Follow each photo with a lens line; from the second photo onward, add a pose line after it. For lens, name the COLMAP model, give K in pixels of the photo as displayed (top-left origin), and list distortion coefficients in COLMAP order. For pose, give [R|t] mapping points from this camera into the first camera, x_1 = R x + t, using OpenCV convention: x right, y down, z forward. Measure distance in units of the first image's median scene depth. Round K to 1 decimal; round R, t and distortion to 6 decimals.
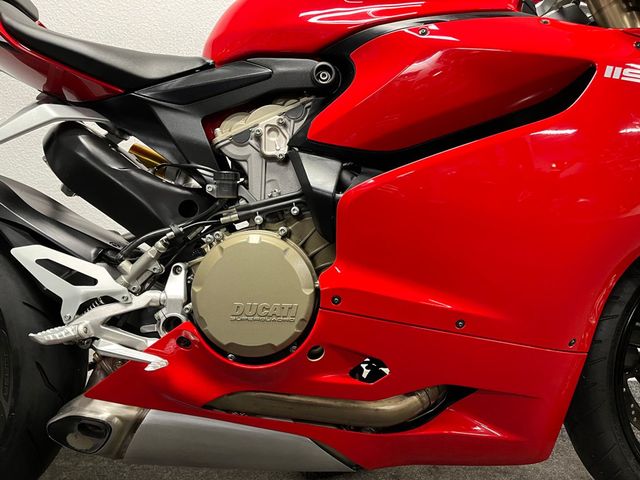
lens RADIAL K [[500.7, 0, 314.5], [0, 500.7, 238.7], [0, 0, 1]] dist [0.047200, -0.057147]
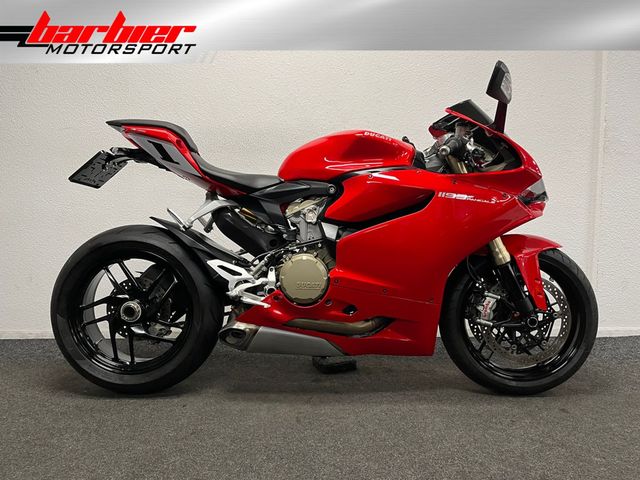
lens RADIAL K [[500.7, 0, 320.7], [0, 500.7, 240.5], [0, 0, 1]] dist [0.047200, -0.057147]
pose [[0.999885, -0.001035, -0.015162, 0.002796], [0.001162, 0.999964, 0.008402, -0.100470], [0.015153, -0.008419, 0.999850, -1.445589]]
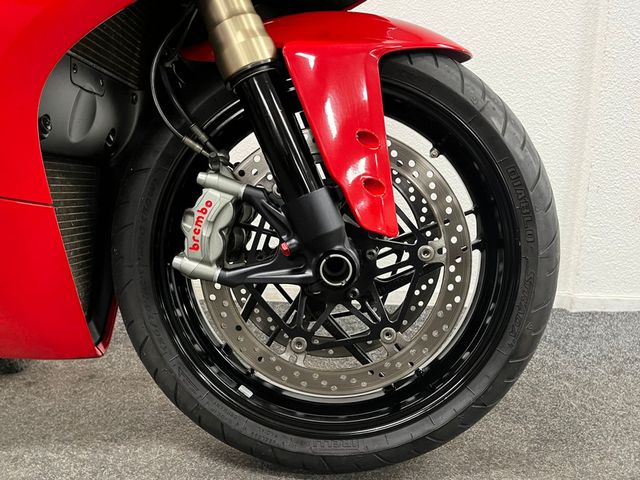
lens RADIAL K [[500.7, 0, 322.8], [0, 500.7, 242.6], [0, 0, 1]] dist [0.047200, -0.057147]
pose [[0.999237, 0.029257, -0.025856, 0.988150], [-0.026683, 0.995134, 0.094853, 0.205303], [0.028505, -0.094091, 0.995155, 0.264202]]
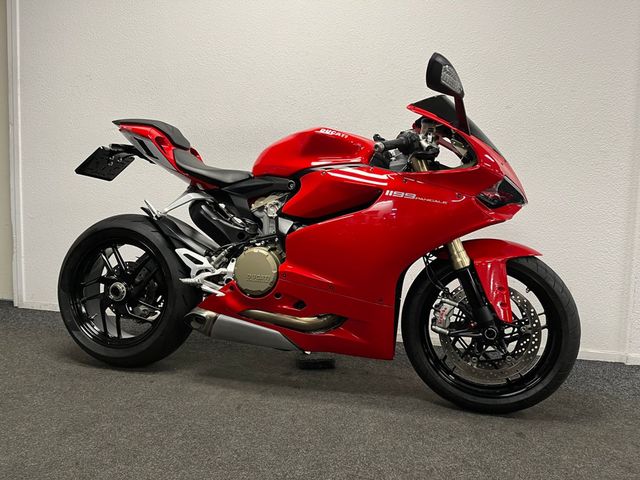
lens RADIAL K [[500.7, 0, 322.6], [0, 500.7, 238.5], [0, 0, 1]] dist [0.047200, -0.057147]
pose [[0.967043, 0.046557, -0.250321, 0.807963], [-0.047768, 0.998858, 0.001241, -0.076207], [0.250093, 0.010758, 0.968162, -1.365531]]
